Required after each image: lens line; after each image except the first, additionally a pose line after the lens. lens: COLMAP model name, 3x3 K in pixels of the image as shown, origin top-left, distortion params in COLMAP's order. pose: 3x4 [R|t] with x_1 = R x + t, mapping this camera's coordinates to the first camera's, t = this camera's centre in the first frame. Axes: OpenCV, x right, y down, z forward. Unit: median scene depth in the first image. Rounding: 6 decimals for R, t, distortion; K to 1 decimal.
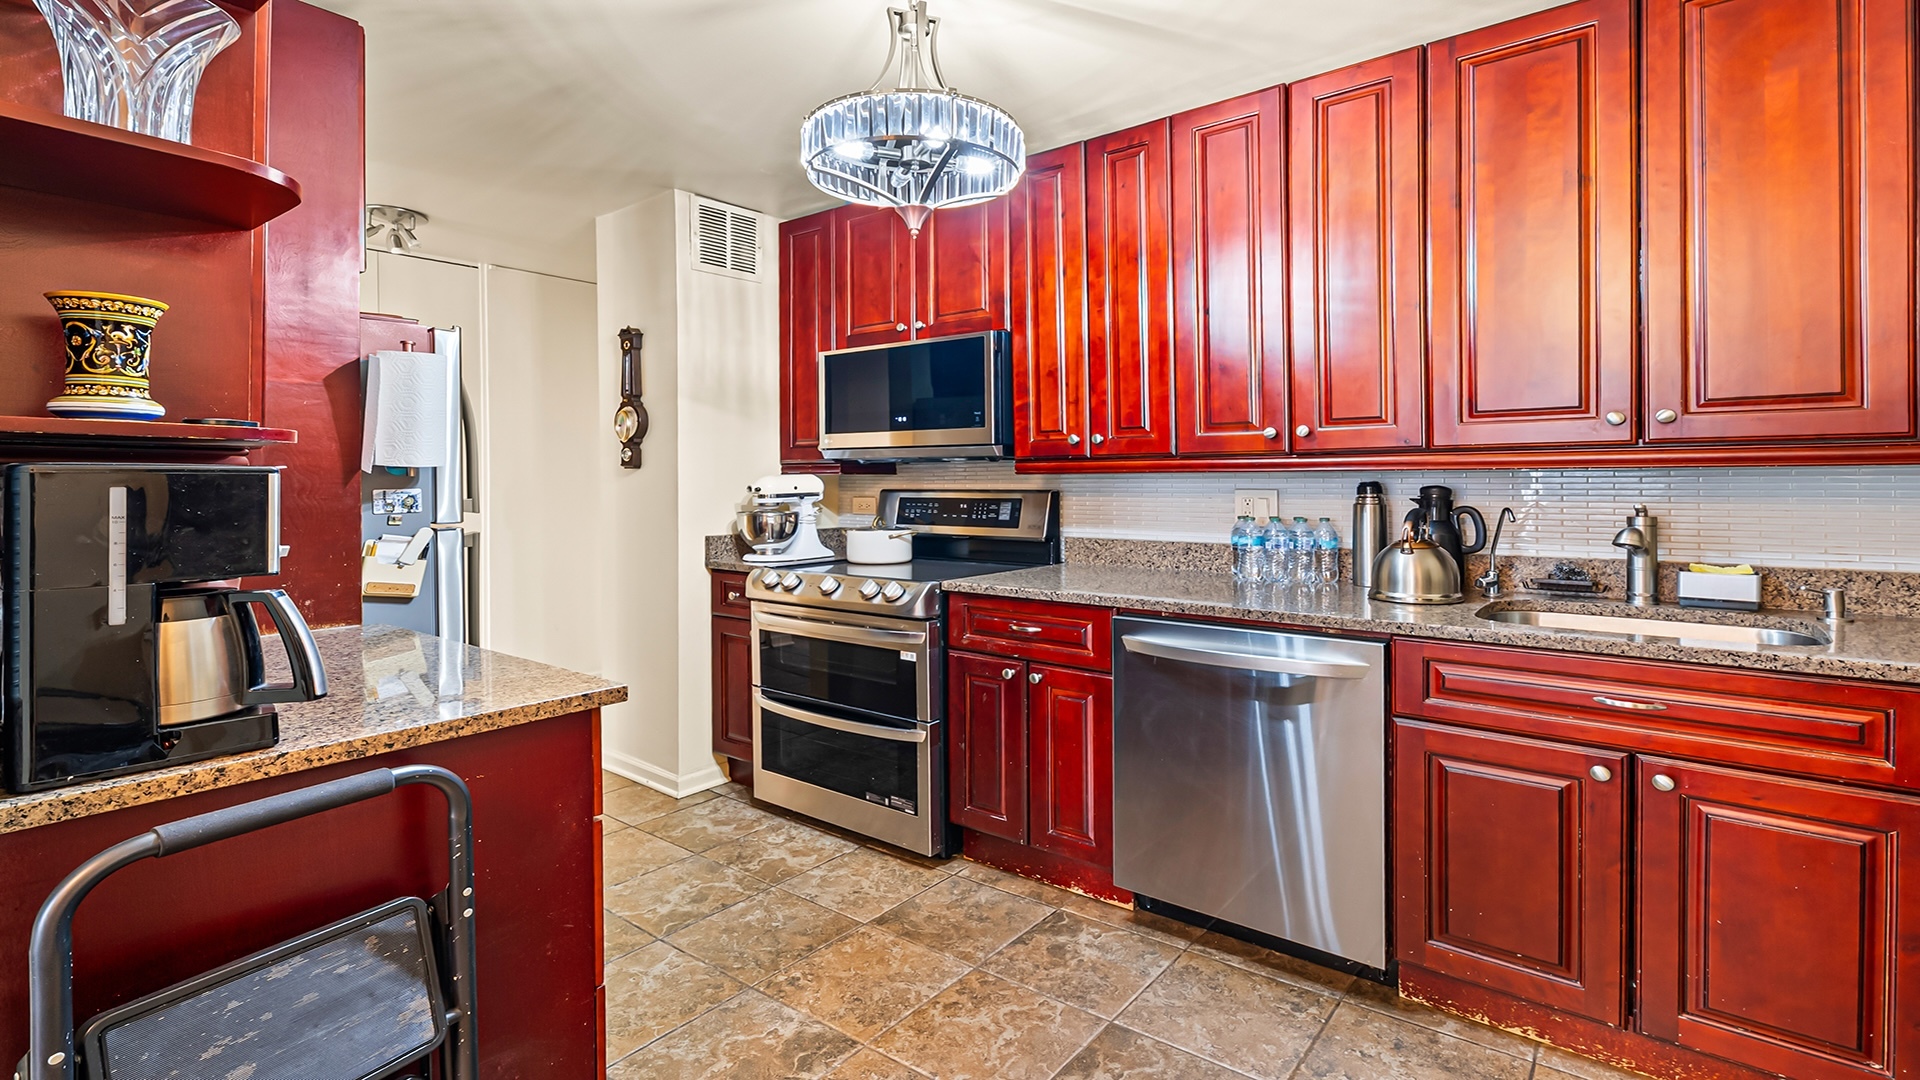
lens RADIAL K [[870.0, 0, 968.3], [0, 870.0, 485.2], [0, 0, 1]] dist [0.000702, -0.000311]
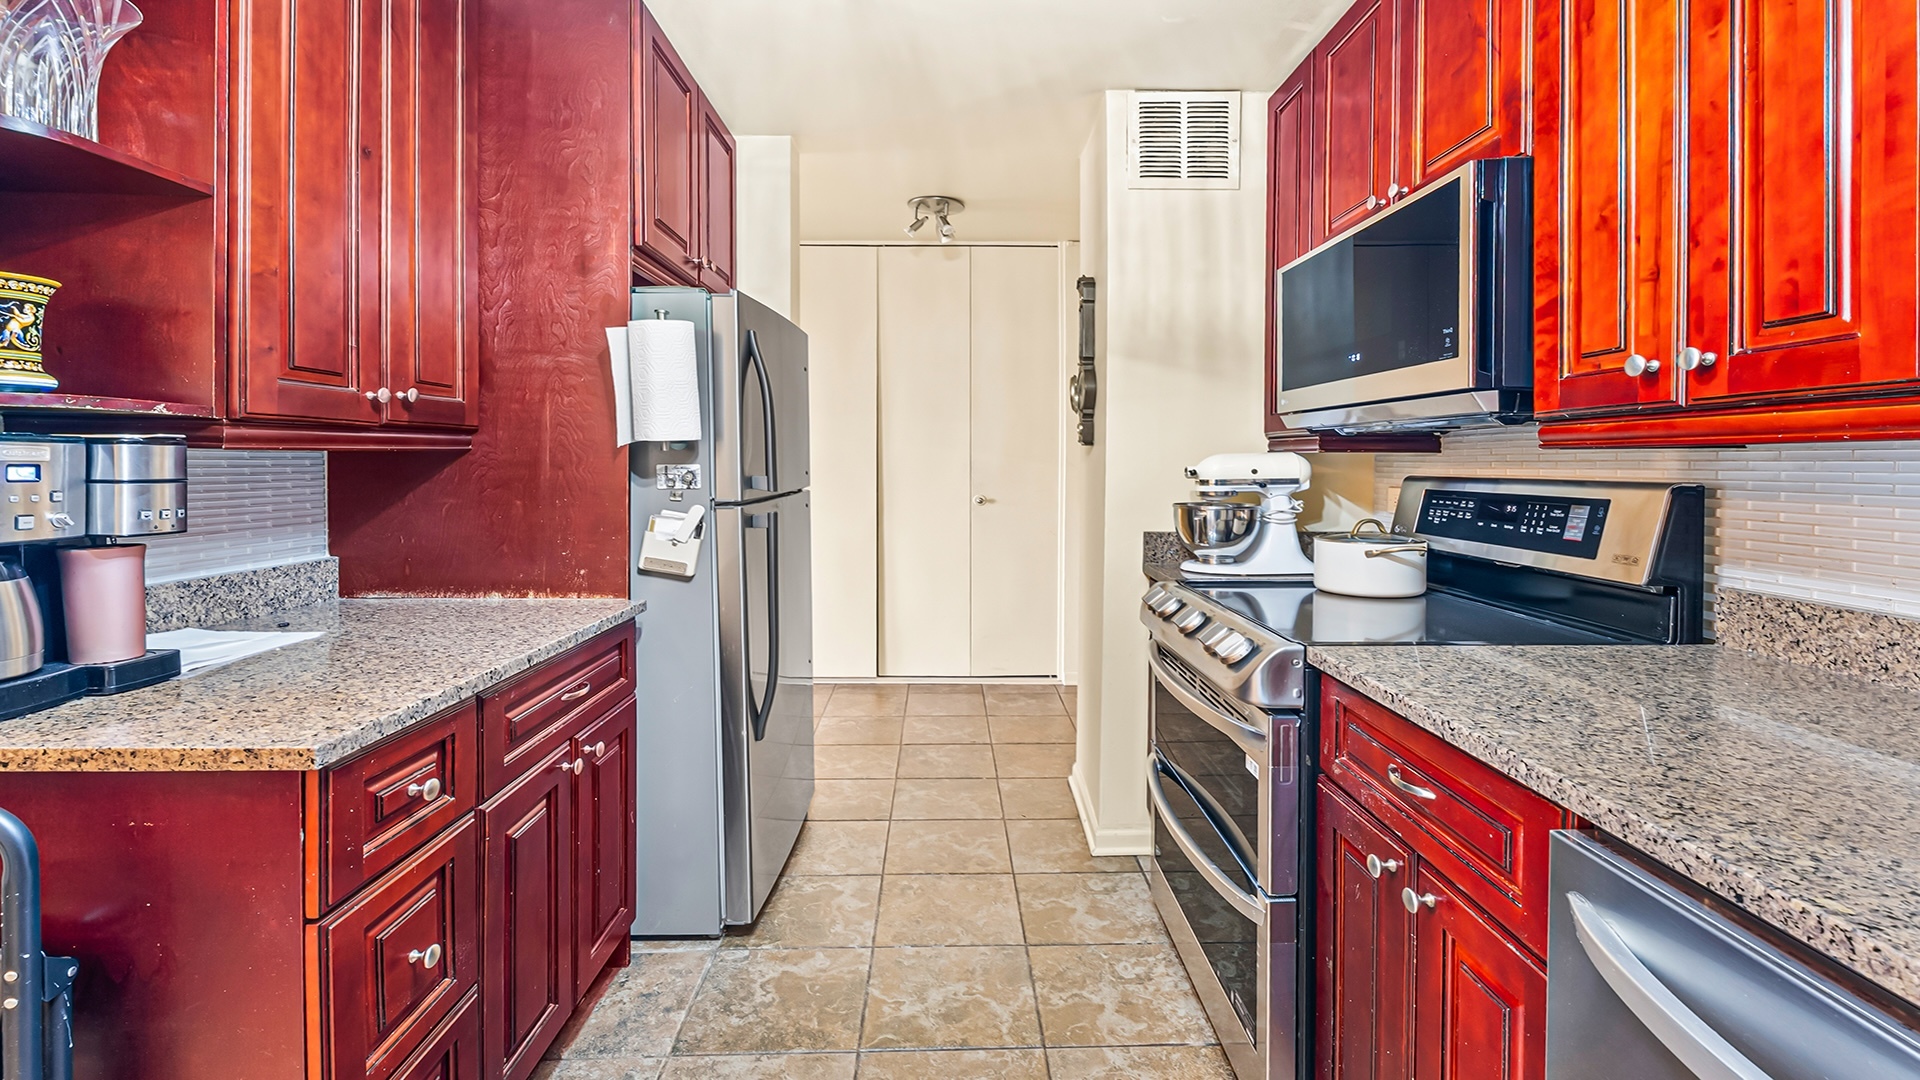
lens RADIAL K [[870.0, 0, 968.3], [0, 870.0, 485.2], [0, 0, 1]] dist [0.000702, -0.000311]
pose [[0.651309, 0.027406, -0.758318, 0.204496], [-0.012404, 0.999599, 0.025473, -0.000879], [0.758711, -0.007185, 0.651387, 0.418186]]
